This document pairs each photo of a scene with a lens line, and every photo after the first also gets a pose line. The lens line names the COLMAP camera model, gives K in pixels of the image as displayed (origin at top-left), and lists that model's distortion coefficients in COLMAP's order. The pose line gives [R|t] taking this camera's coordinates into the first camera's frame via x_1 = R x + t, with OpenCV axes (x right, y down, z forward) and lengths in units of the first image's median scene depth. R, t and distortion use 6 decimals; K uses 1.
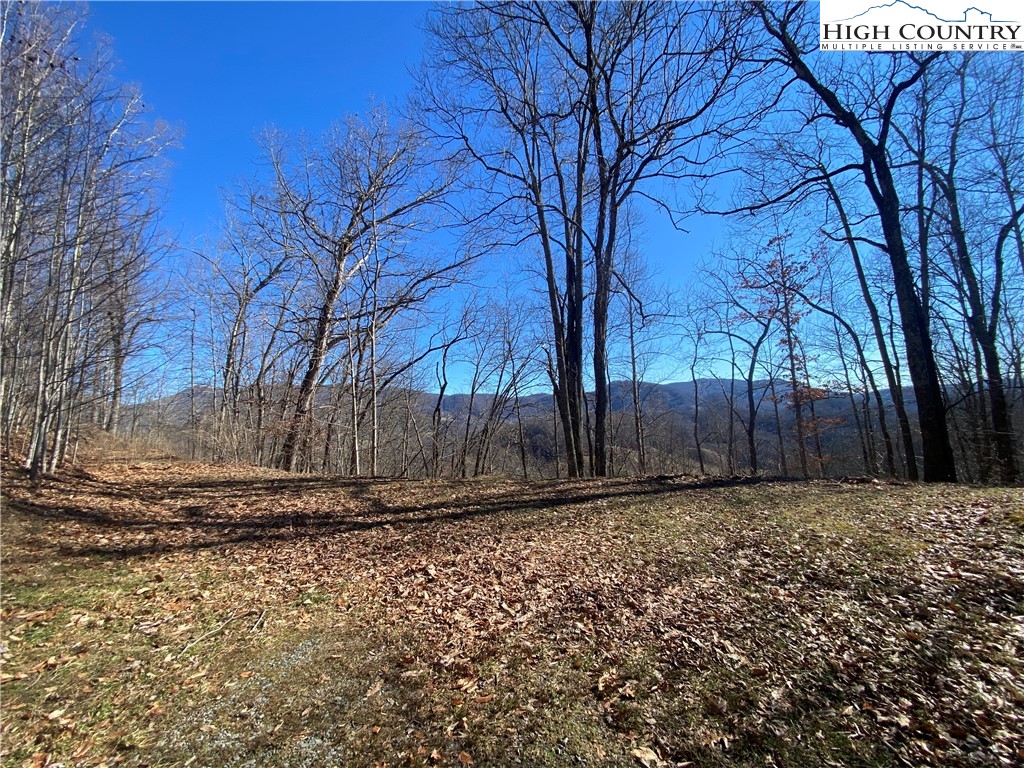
lens RADIAL K [[414.5, 0, 510.6], [0, 414.5, 385.7], [0, 0, 1]] dist [0.012560, -0.017114]
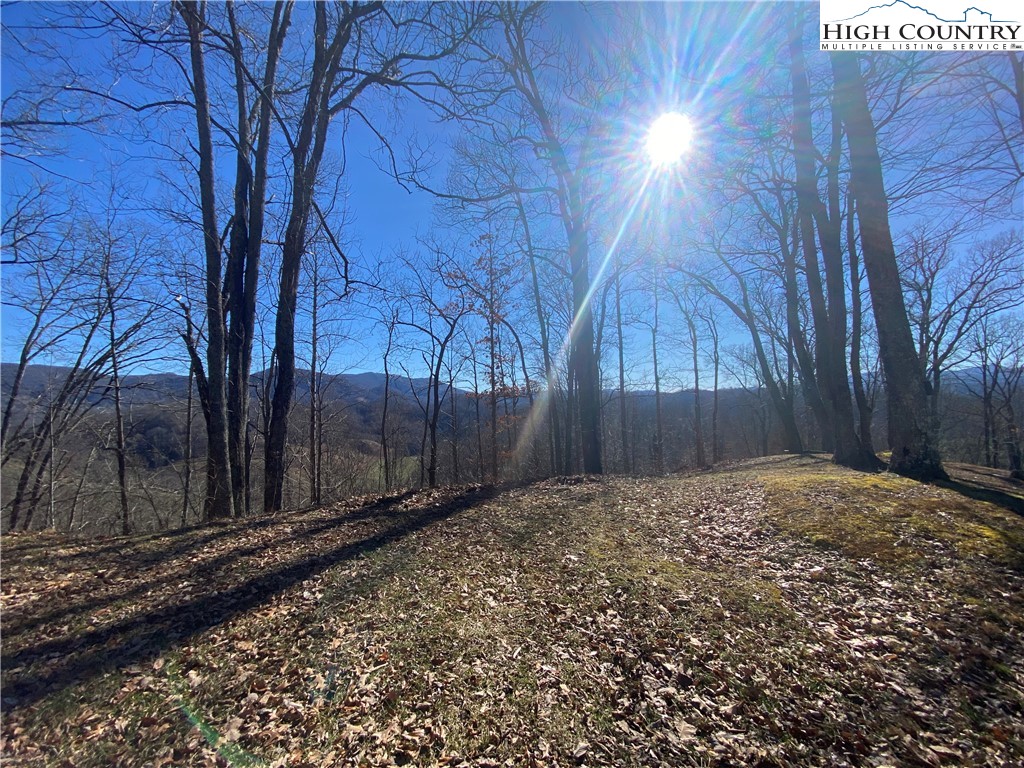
lens RADIAL K [[414.5, 0, 510.6], [0, 414.5, 385.7], [0, 0, 1]] dist [0.012560, -0.017114]
pose [[0.718715, 0.066095, 0.692156, 0.014598], [-0.079275, 0.996770, -0.012866, 0.011880], [-0.690771, -0.045623, 0.721633, 0.201562]]
